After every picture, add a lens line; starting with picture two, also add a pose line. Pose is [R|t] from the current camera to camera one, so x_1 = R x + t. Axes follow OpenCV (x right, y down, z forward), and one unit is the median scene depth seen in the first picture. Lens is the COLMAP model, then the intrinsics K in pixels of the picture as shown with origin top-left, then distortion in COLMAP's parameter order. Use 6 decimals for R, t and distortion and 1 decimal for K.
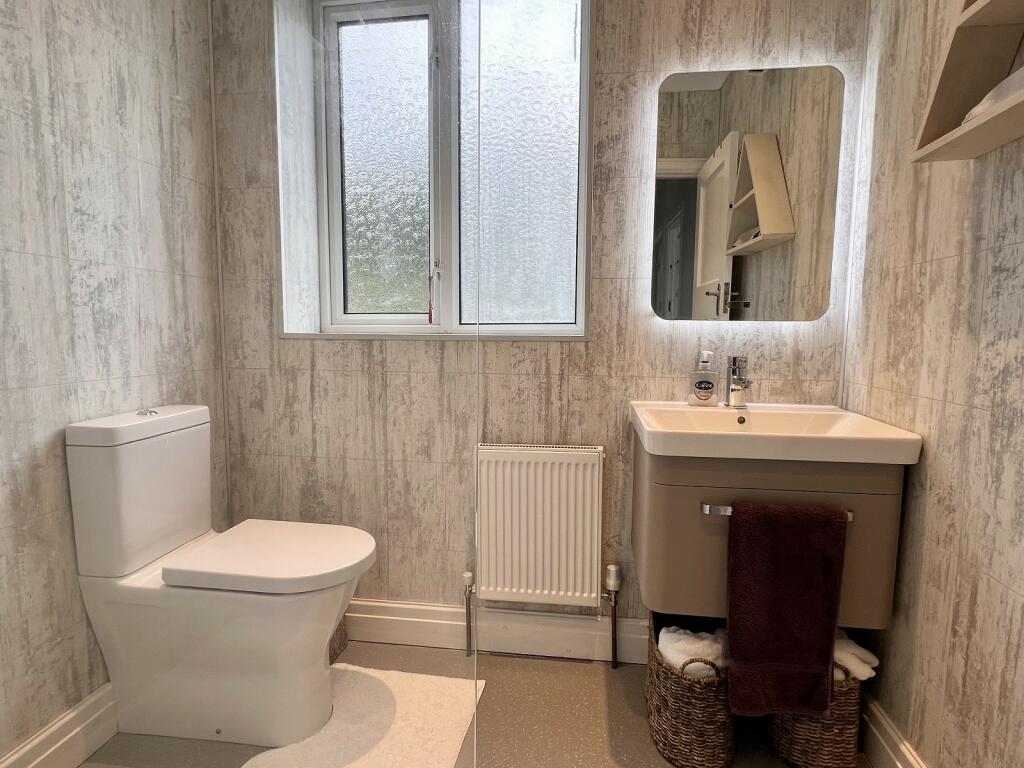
lens RADIAL K [[583.3, 0, 507.2], [0, 583.3, 386.6], [0, 0, 1]] dist [0.000961, 0.001695]
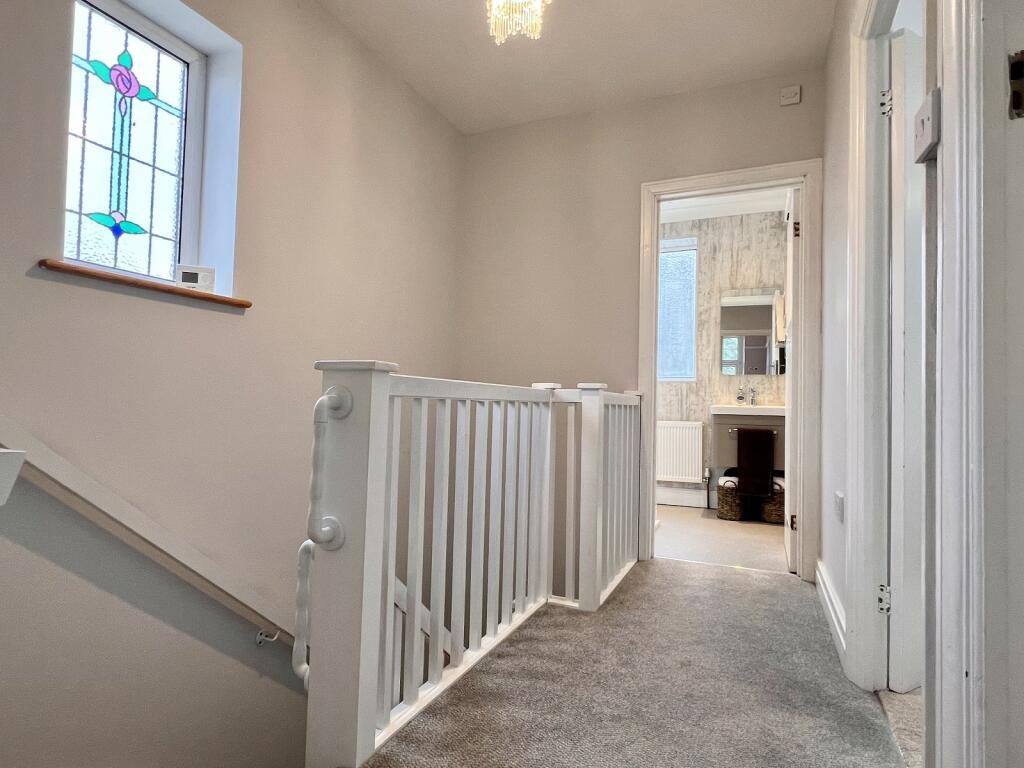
lens RADIAL K [[583.3, 0, 507.2], [0, 583.3, 386.6], [0, 0, 1]] dist [0.000961, 0.001695]
pose [[0.966187, 0.008619, -0.257700, -0.013175], [-0.042485, 0.991102, -0.126138, 0.312753], [0.254319, 0.132822, 0.957956, -1.773849]]
